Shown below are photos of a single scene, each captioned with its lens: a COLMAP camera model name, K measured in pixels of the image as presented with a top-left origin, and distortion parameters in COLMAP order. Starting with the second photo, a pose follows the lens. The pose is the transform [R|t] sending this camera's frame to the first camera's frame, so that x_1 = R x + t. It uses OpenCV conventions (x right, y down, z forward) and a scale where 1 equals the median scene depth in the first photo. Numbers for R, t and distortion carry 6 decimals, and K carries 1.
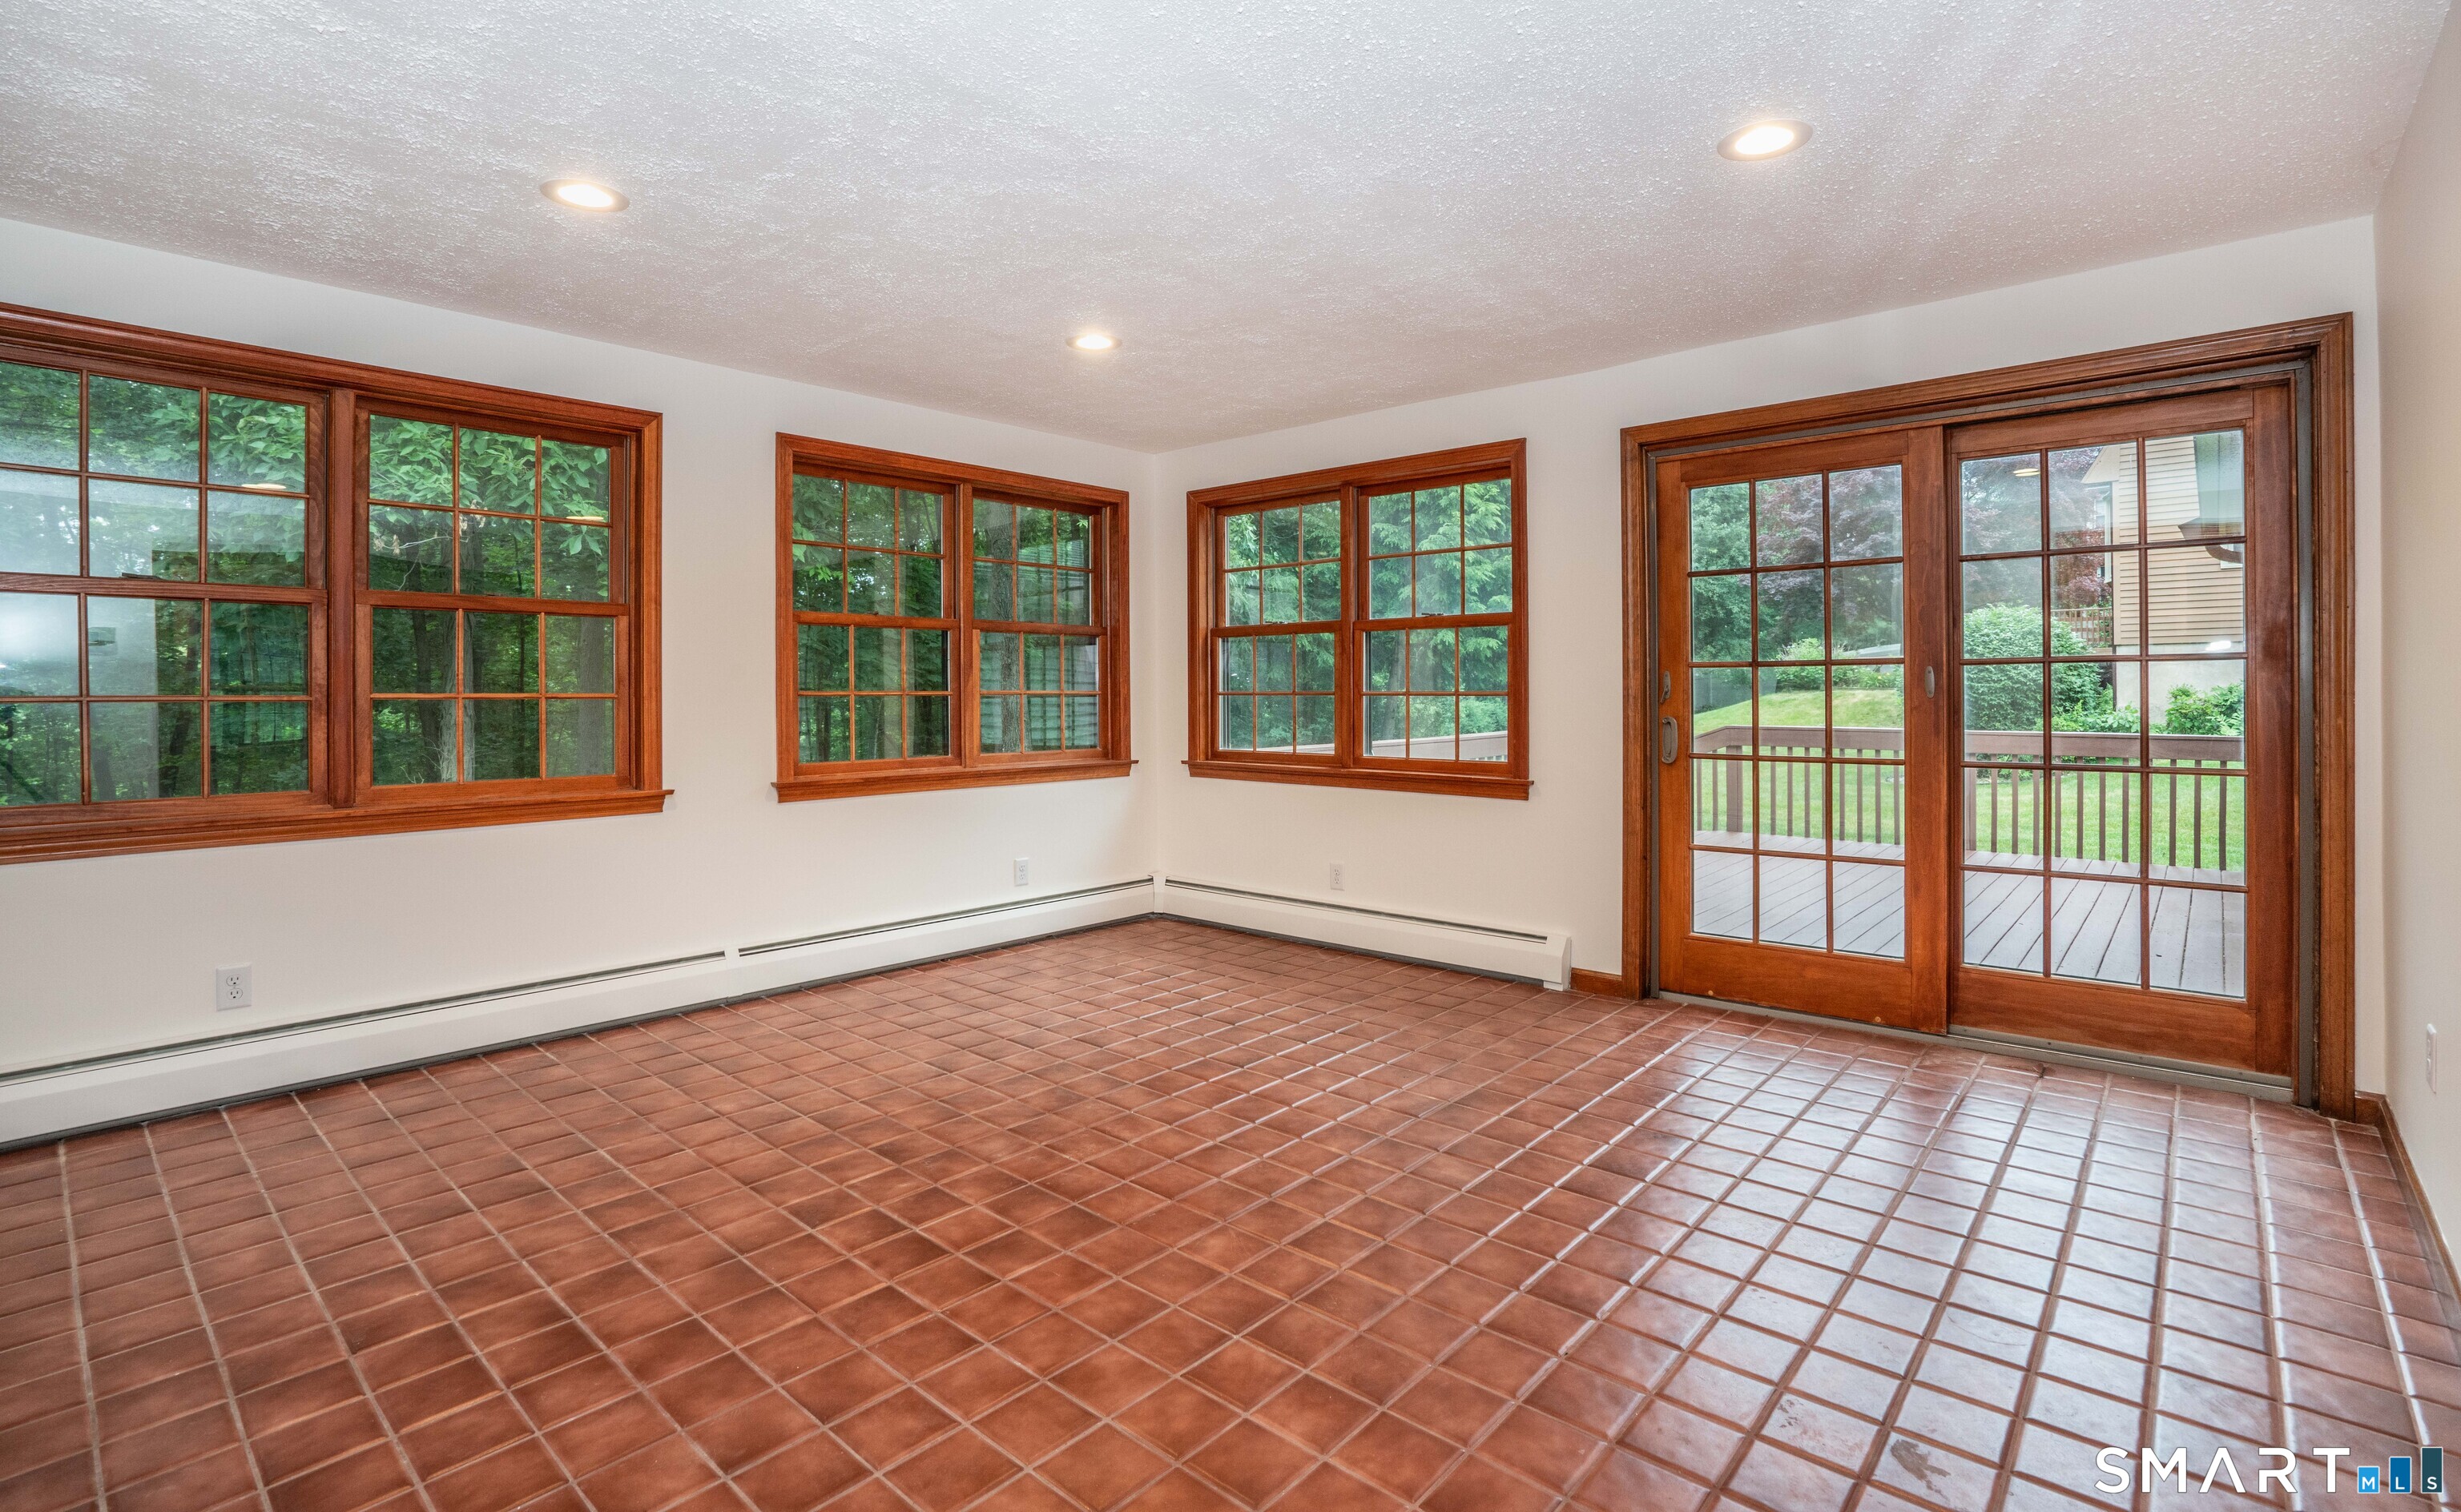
lens RADIAL K [[1122.5, 0, 1226.9], [0, 1122.5, 700.3], [0, 0, 1]] dist [-0.049377, 0.000454]
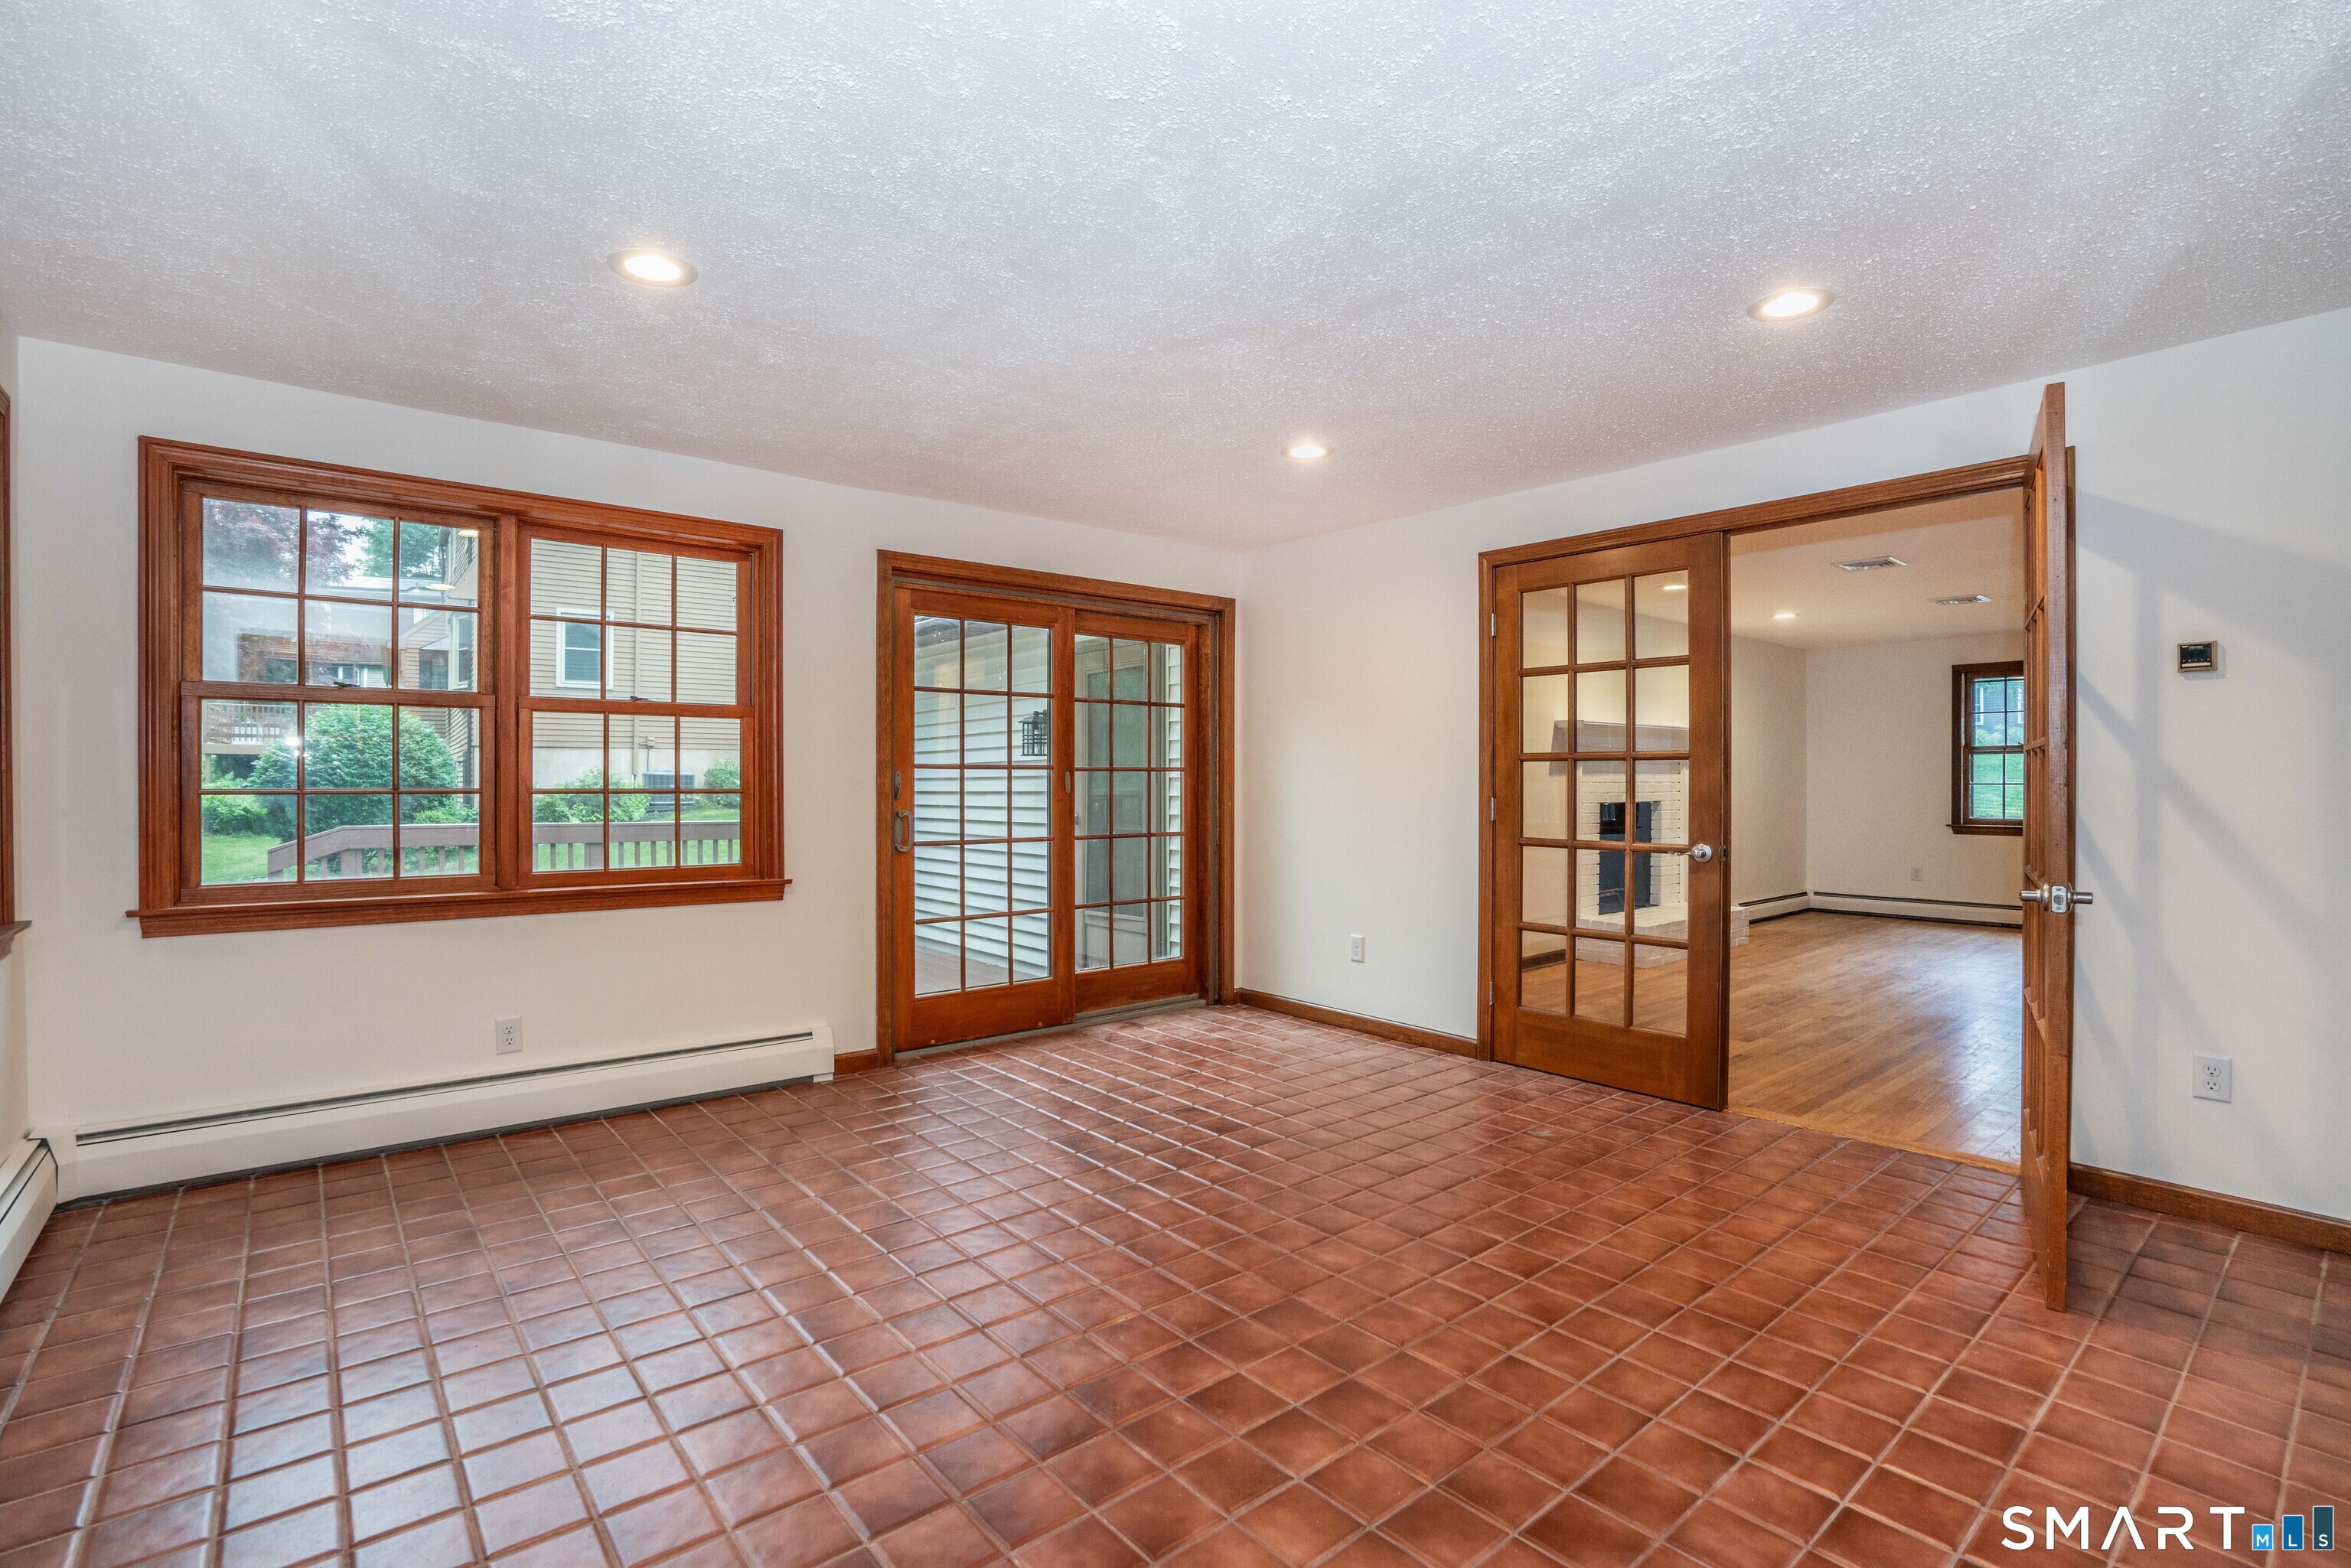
lens RADIAL K [[1084.3, 0, 1175.5], [0, 1084.3, 784.0], [0, 0, 1]] dist [-0.036945, 0.001445]
pose [[0.140717, 0.005166, 0.990036, -0.749899], [0.004311, 0.999974, -0.005831, -0.005772], [-0.990040, 0.005088, 0.140691, 0.640377]]
